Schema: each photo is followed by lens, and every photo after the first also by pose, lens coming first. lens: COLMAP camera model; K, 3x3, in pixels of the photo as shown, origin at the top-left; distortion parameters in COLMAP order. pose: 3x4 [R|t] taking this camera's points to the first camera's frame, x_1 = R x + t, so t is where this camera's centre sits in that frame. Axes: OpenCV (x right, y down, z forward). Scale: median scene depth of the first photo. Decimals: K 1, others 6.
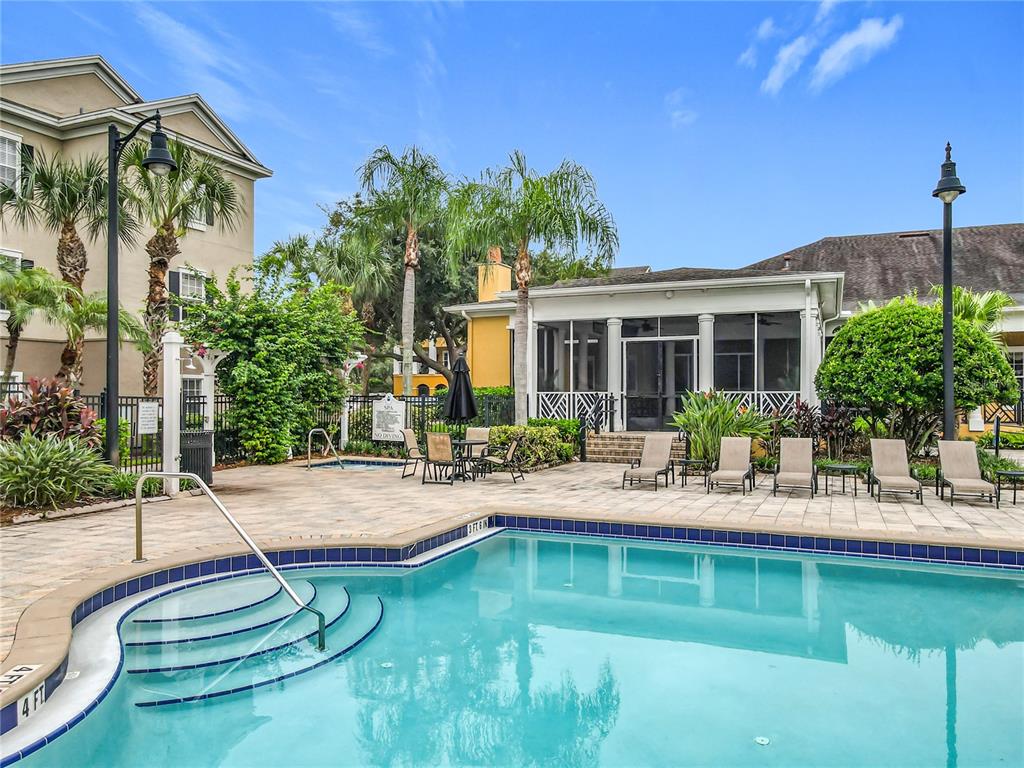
lens RADIAL K [[759.8, 0, 510.3], [0, 759.8, 391.2], [0, 0, 1]] dist [-0.005658, 0.083323]
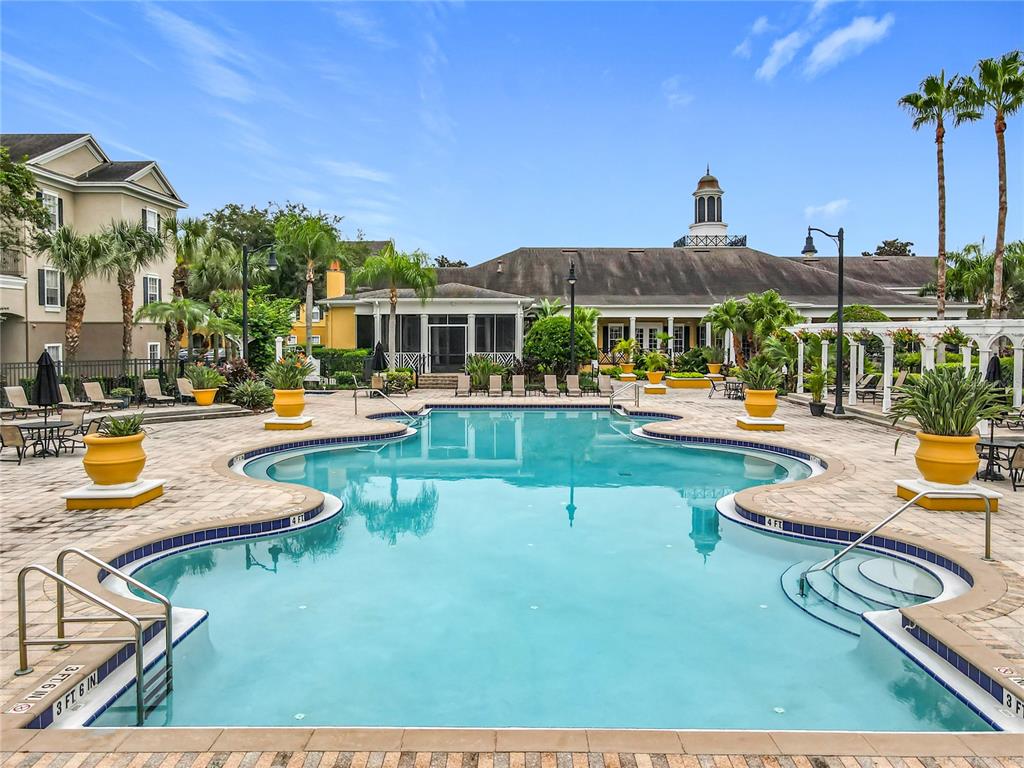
lens RADIAL K [[759.8, 0, 510.3], [0, 759.8, 391.2], [0, 0, 1]] dist [-0.005658, 0.083323]
pose [[0.923978, -0.026421, 0.381533, -0.421796], [-0.004220, 0.996846, 0.079251, -0.058912], [-0.382423, -0.074836, 0.920952, -0.908162]]
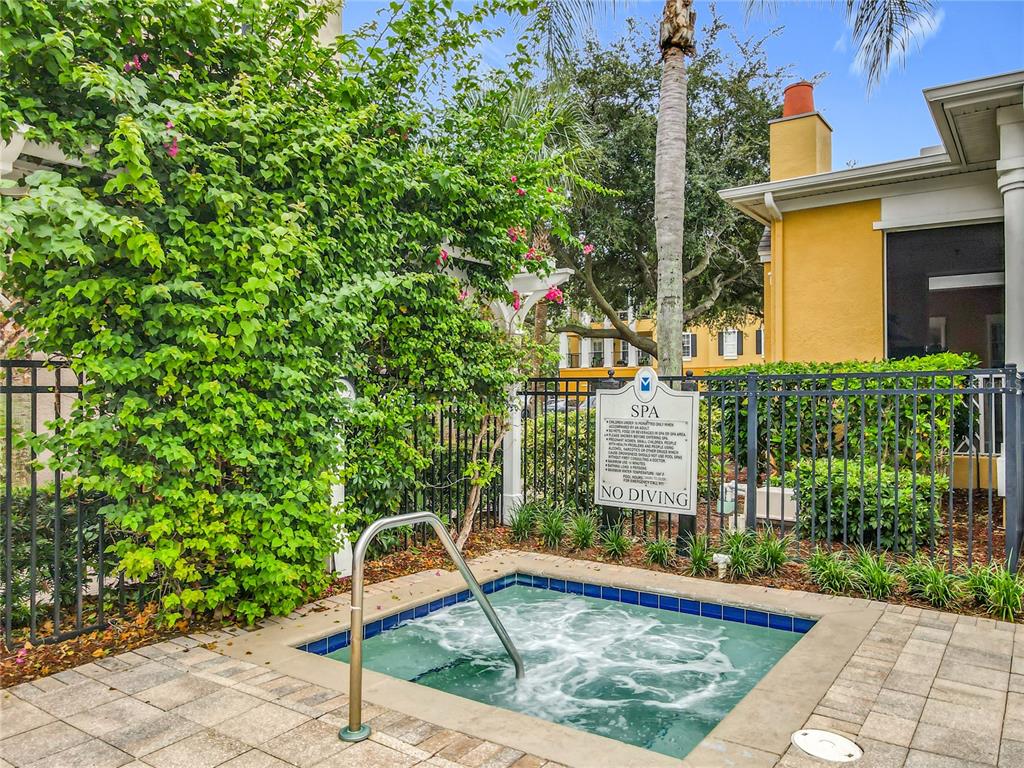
lens RADIAL K [[759.8, 0, 510.3], [0, 759.8, 391.2], [0, 0, 1]] dist [-0.005658, 0.083323]
pose [[0.979433, -0.001997, -0.201762, -0.152290], [0.001732, 0.999997, -0.001491, 0.013560], [0.201764, 0.001111, 0.979433, 0.671347]]
